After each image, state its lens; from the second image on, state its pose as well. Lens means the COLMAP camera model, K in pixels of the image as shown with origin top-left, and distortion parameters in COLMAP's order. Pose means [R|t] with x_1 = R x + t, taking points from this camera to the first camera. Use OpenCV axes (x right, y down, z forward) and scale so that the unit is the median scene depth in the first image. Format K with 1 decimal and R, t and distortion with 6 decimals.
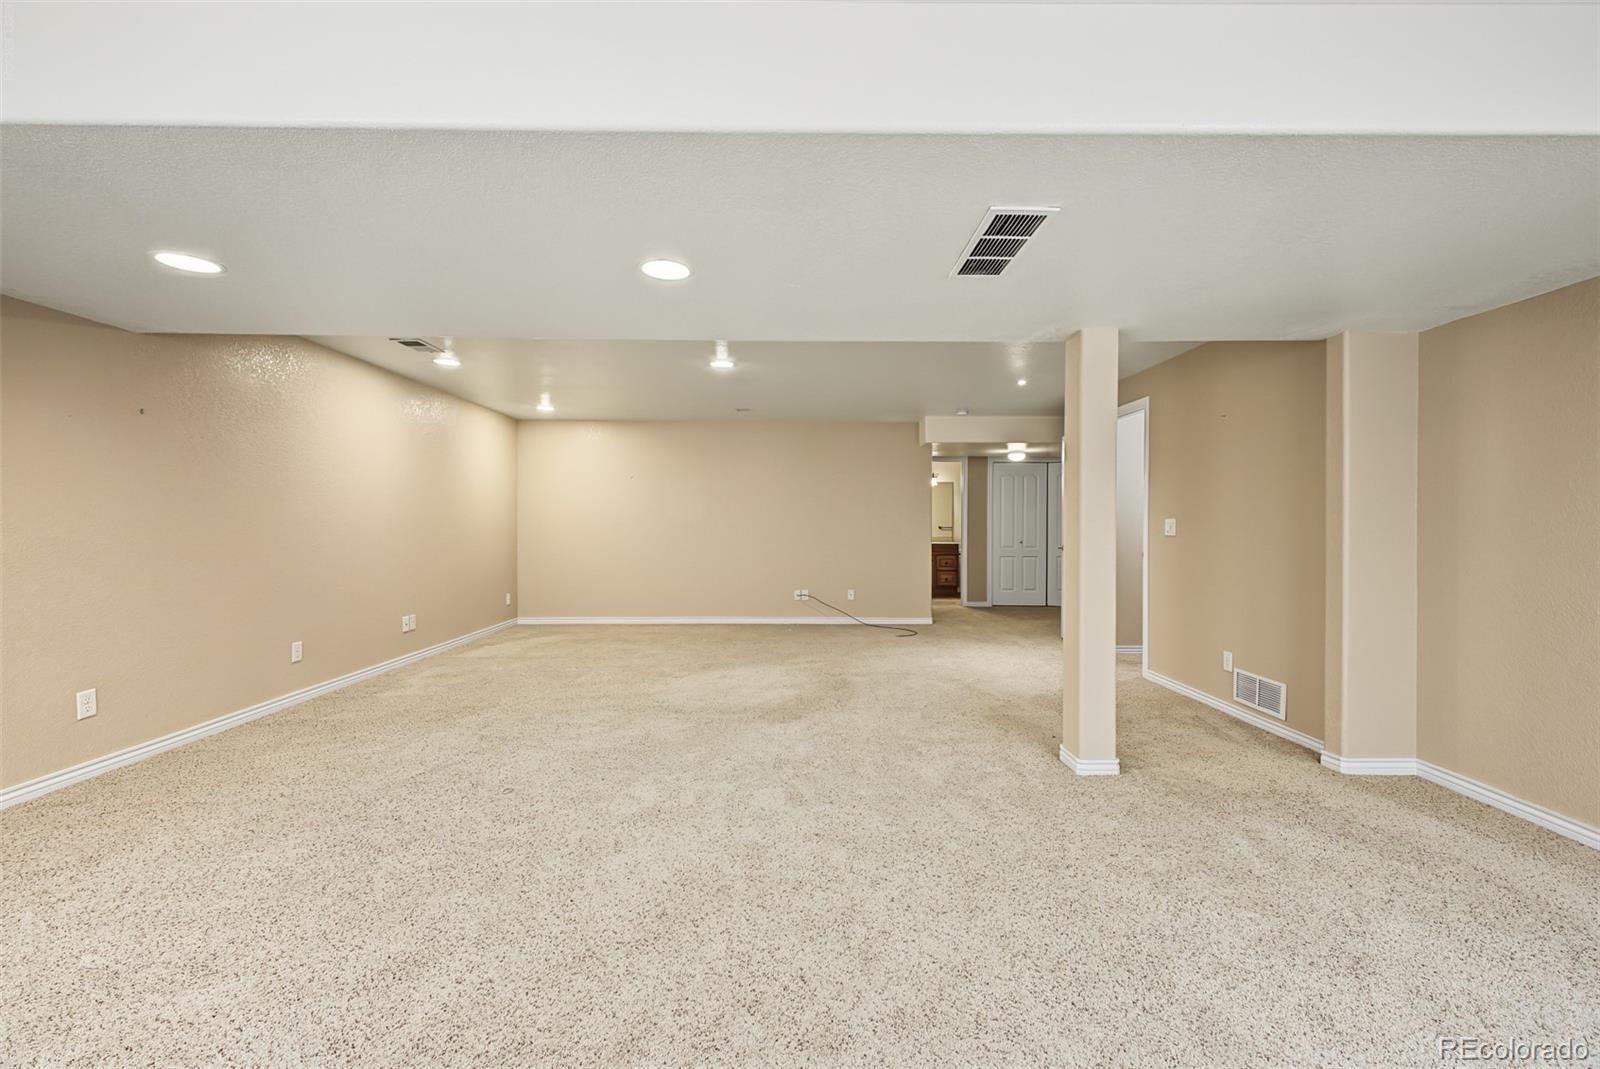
lens RADIAL K [[638.9, 0, 801.1], [0, 638.9, 531.8], [0, 0, 1]] dist [0.016403, -0.001771]
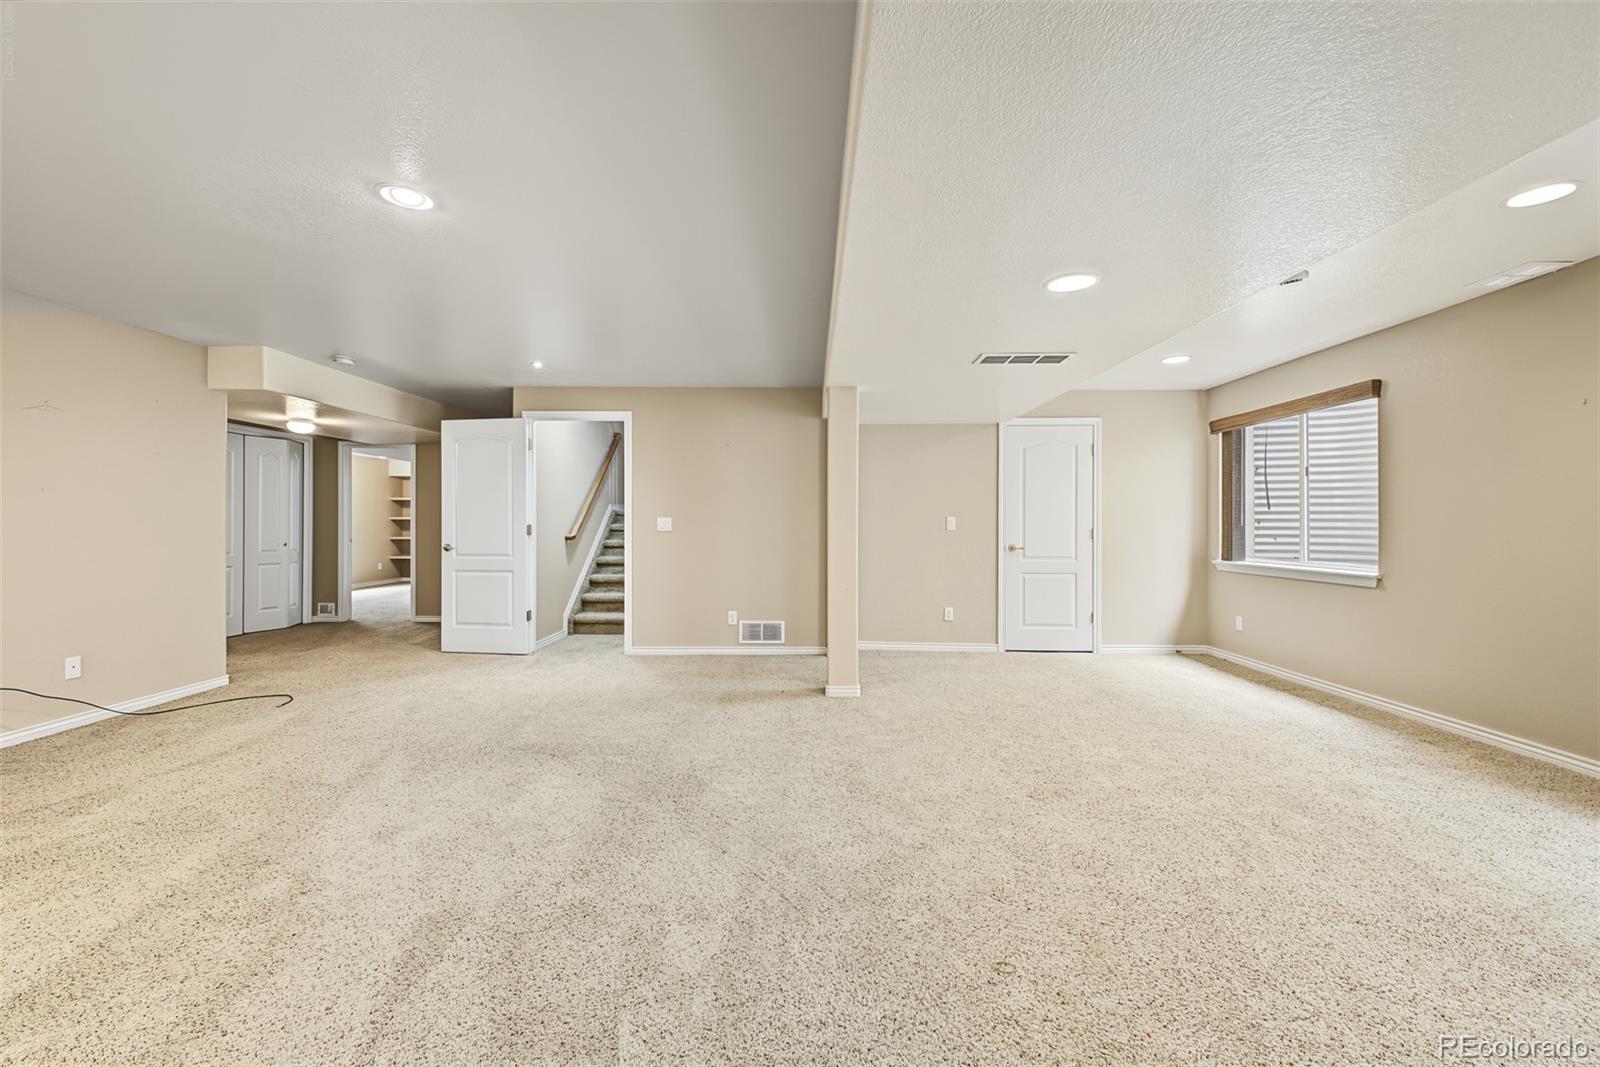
lens RADIAL K [[638.9, 0, 798.8], [0, 638.9, 528.0], [0, 0, 1]] dist [0.016403, -0.001771]
pose [[0.028682, -0.010450, 0.999534, -0.754827], [0.007514, 0.999919, 0.010238, -0.011794], [-0.999560, 0.007217, 0.028759, 0.817411]]
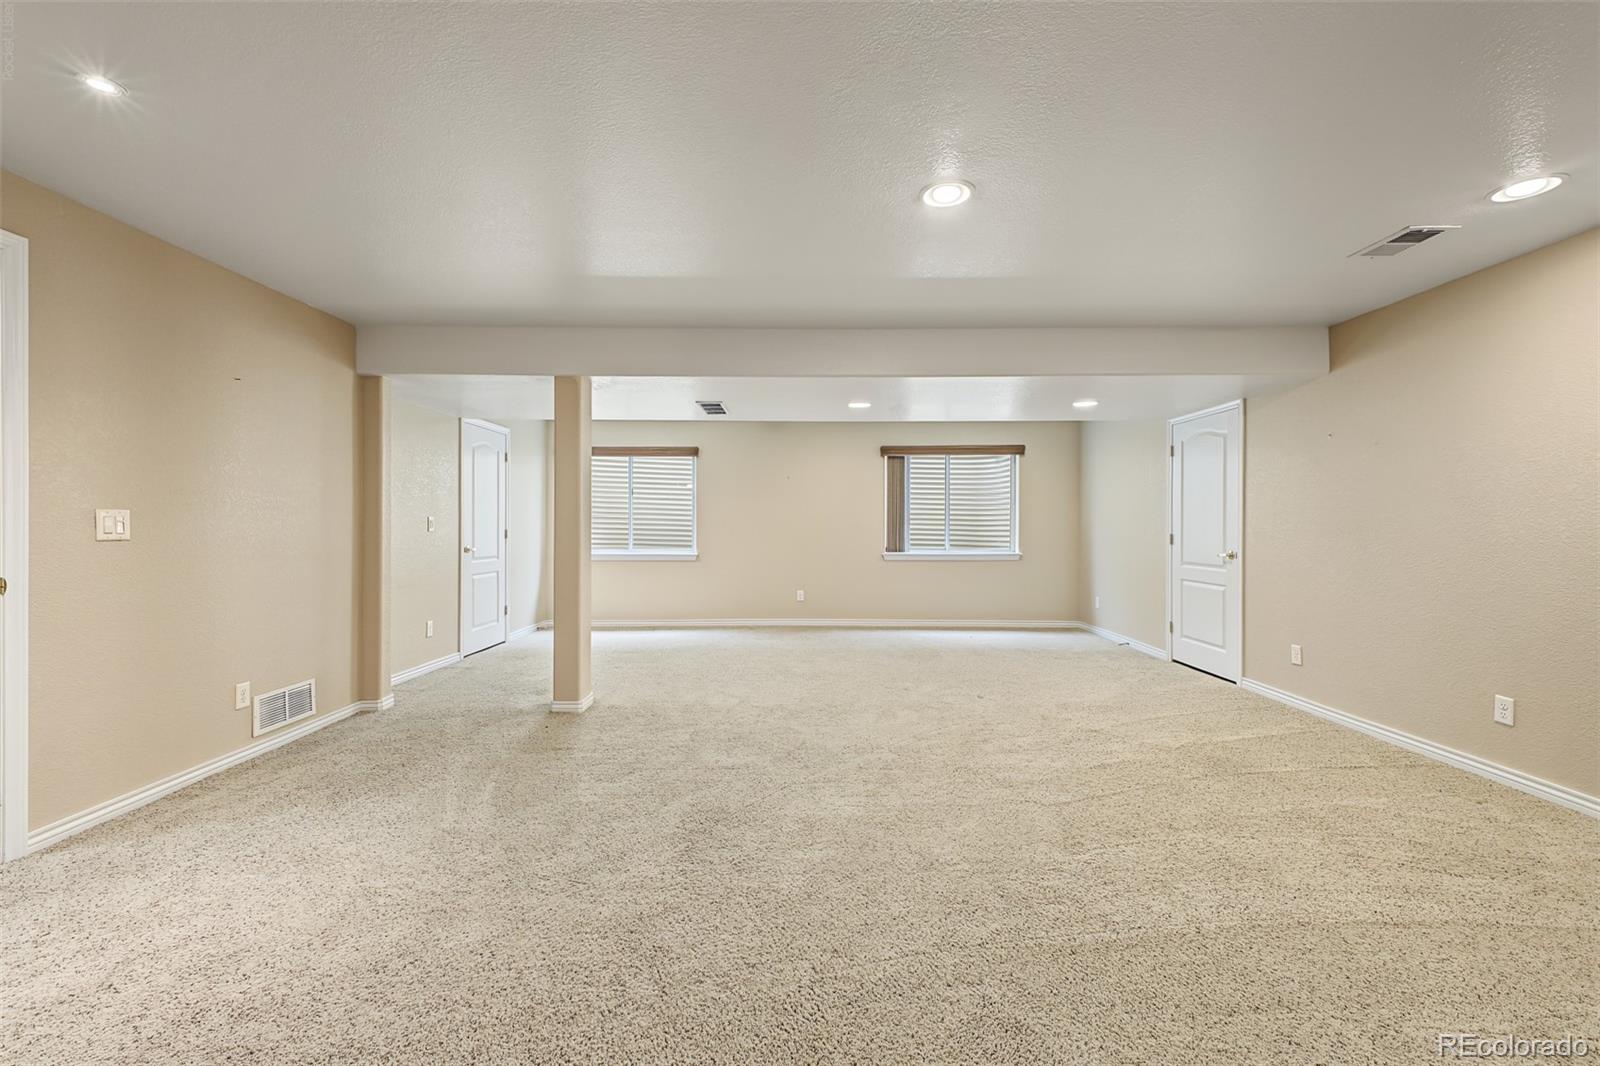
lens RADIAL K [[638.9, 0, 798.8], [0, 638.9, 522.9], [0, 0, 1]] dist [0.016403, -0.001771]
pose [[-0.999952, -0.005281, 0.008221, -0.020891], [-0.005266, 0.999985, 0.001783, -0.013975], [-0.008231, 0.001740, -0.999965, 1.798243]]
